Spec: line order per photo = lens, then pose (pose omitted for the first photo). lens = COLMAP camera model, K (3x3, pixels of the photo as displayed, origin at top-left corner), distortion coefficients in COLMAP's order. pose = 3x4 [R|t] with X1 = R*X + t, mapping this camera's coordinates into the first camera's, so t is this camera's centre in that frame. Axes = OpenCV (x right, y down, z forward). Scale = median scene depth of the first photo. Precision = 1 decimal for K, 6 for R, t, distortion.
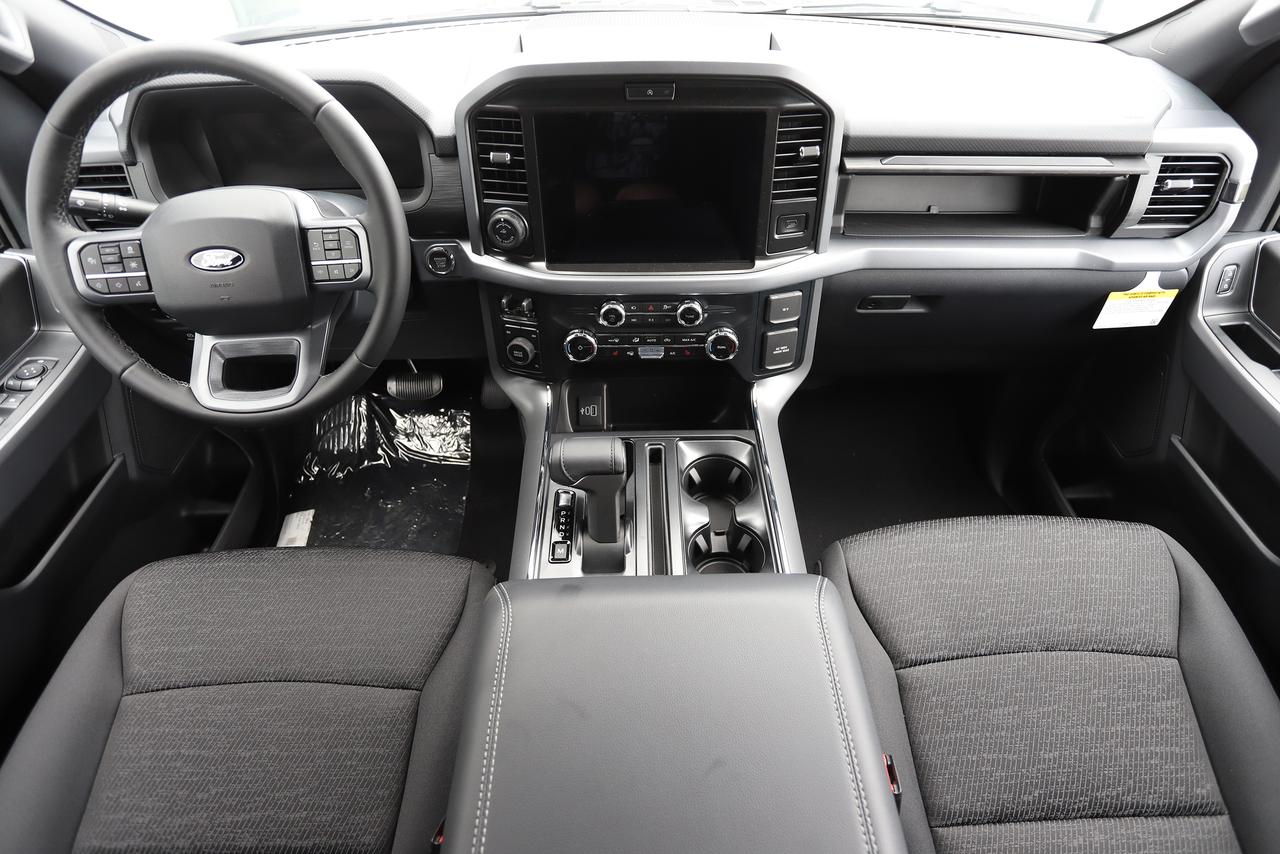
lens RADIAL K [[694.1, 0, 640.0], [0, 694.1, 427.0], [0, 0, 1]] dist [-0.060010, 0.029098]
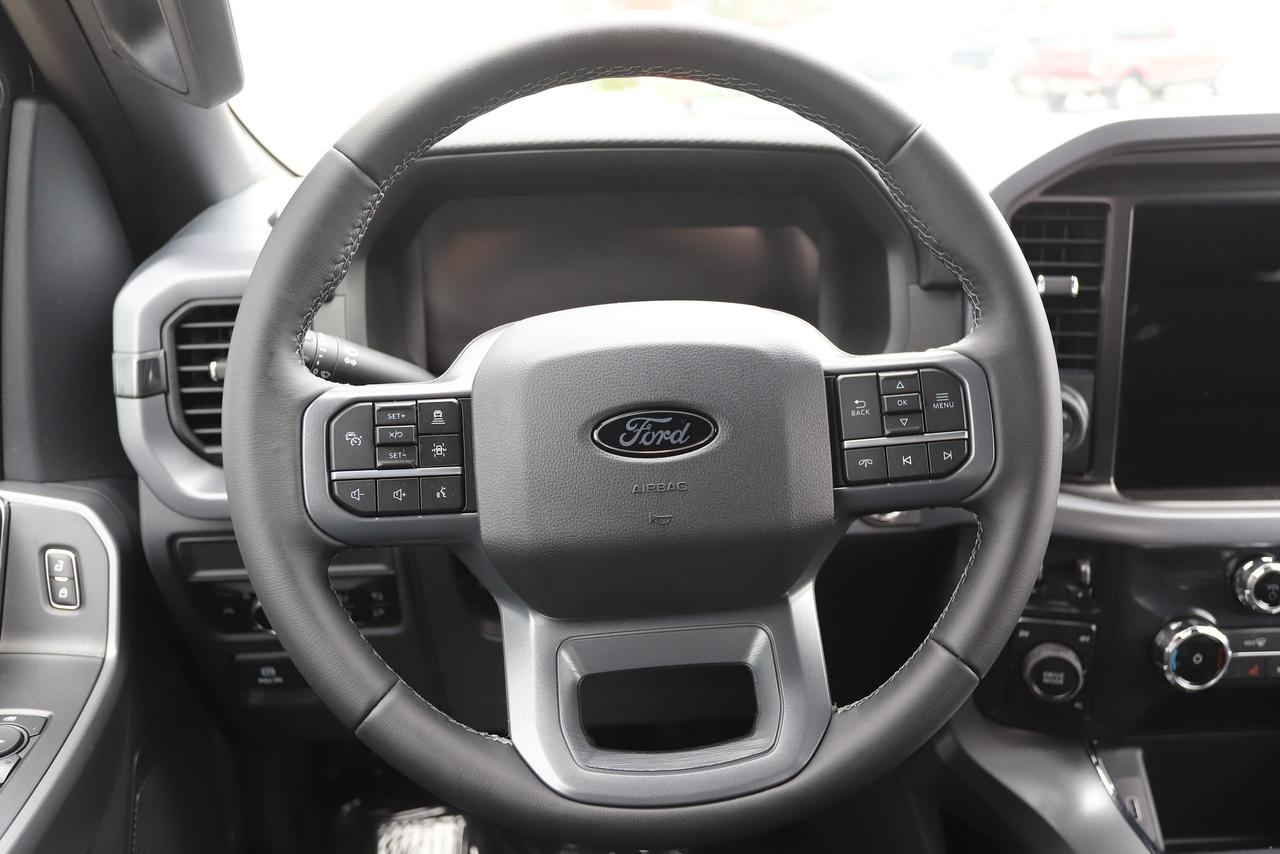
lens RADIAL K [[1045.6, 0, 615.6], [0, 1045.6, 406.7], [0, 0, 1]] dist [-0.008269, 0.005232]
pose [[0.997489, -0.015432, 0.069124, -0.636833], [0.044002, 0.899793, -0.434092, 0.030796], [-0.055499, 0.436044, 0.898212, 0.350395]]
